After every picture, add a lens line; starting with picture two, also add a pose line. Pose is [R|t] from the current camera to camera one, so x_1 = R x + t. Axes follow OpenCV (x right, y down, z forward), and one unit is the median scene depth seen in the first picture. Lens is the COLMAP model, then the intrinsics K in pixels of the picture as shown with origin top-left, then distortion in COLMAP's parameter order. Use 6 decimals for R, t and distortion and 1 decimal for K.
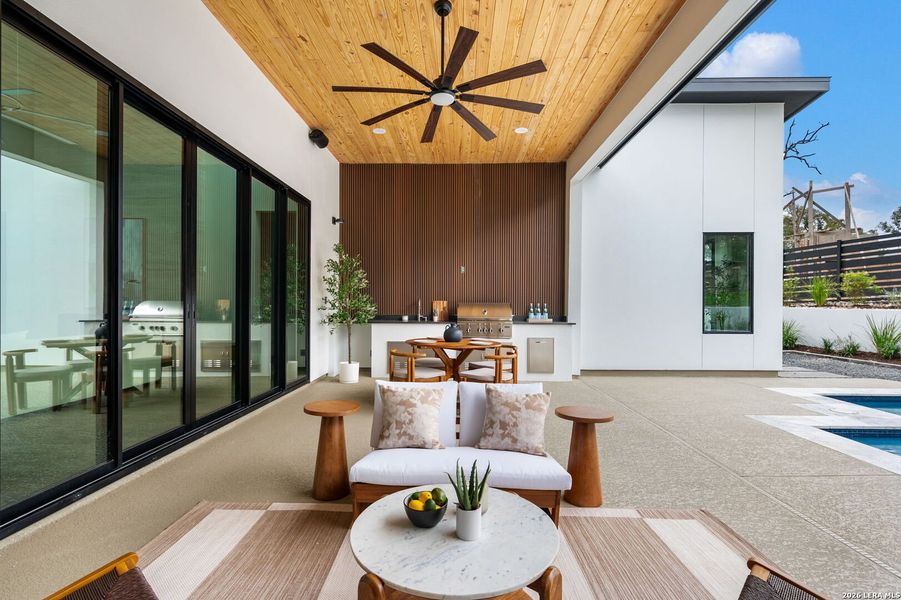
lens RADIAL K [[426.2, 0, 448.7], [0, 426.2, 303.9], [0, 0, 1]] dist [0.004678, 0.000508]
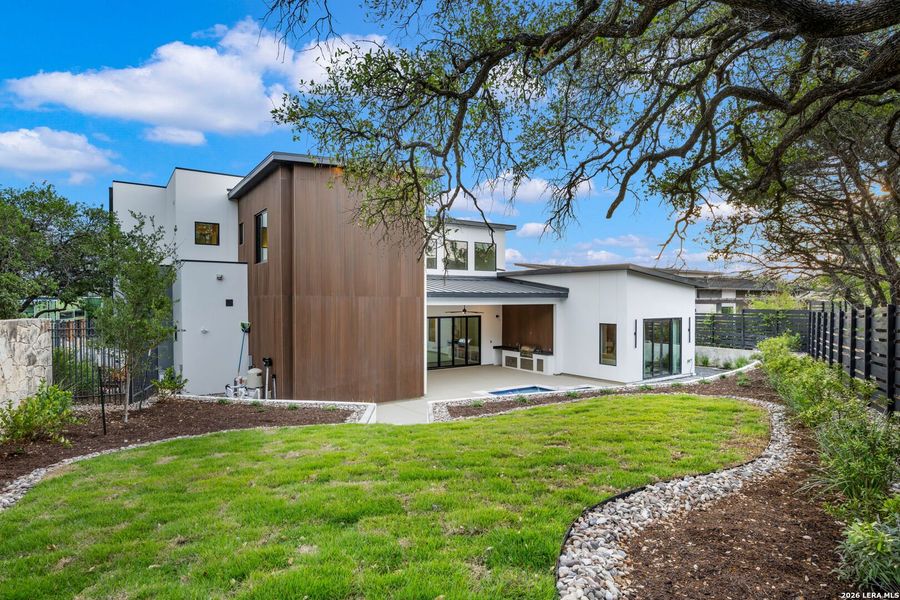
lens RADIAL K [[498.9, 0, 453.8], [0, 498.9, 308.5], [0, 0, 1]] dist [0.003480, 0.000220]
pose [[0.587536, 0.015318, -0.809053, 2.471393], [0.005294, 0.999727, 0.022772, -0.328045], [0.809181, -0.017663, 0.587294, -1.395023]]
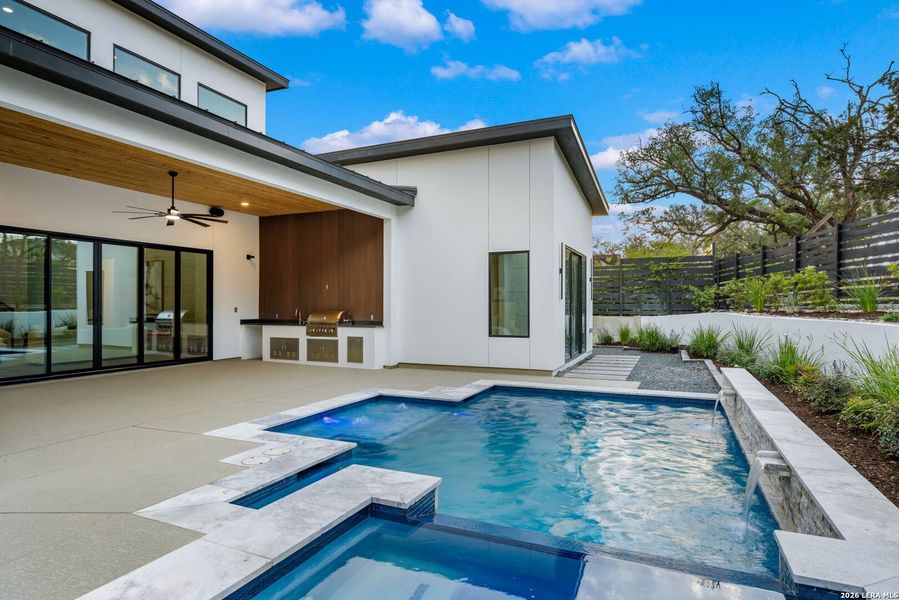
lens RADIAL K [[498.4, 0, 450.4], [0, 498.4, 302.6], [0, 0, 1]] dist [0.003480, 0.000220]
pose [[0.916589, -0.007457, -0.399760, 1.069121], [0.007792, 0.999969, -0.000786, -0.025721], [0.399754, -0.002395, 0.916619, -0.332052]]
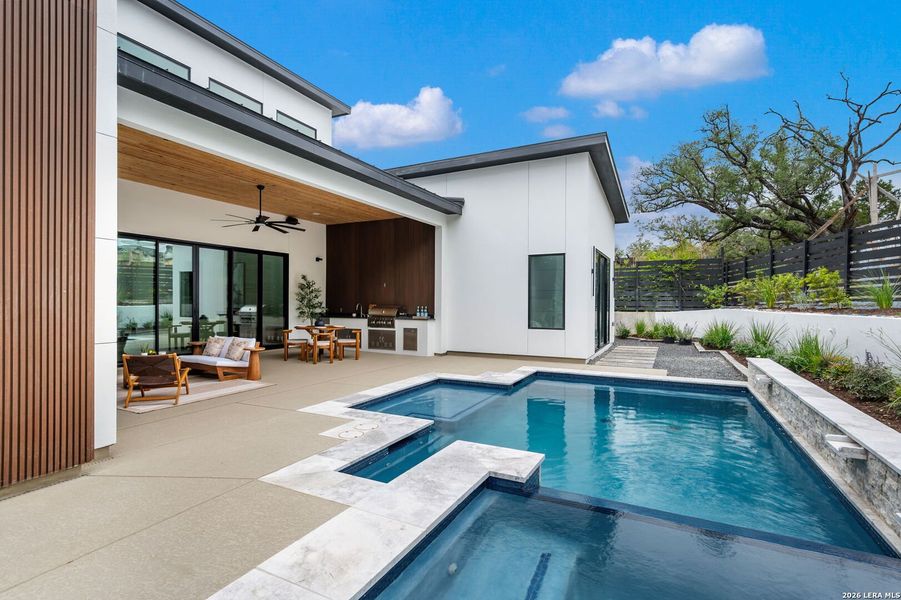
lens RADIAL K [[426.2, 0, 454.3], [0, 426.2, 303.4], [0, 0, 1]] dist [0.004678, 0.000508]
pose [[0.899171, -0.000576, -0.437597, 0.993120], [0.003551, 0.999976, 0.005981, -0.020729], [0.437583, -0.006931, 0.899151, -0.340085]]
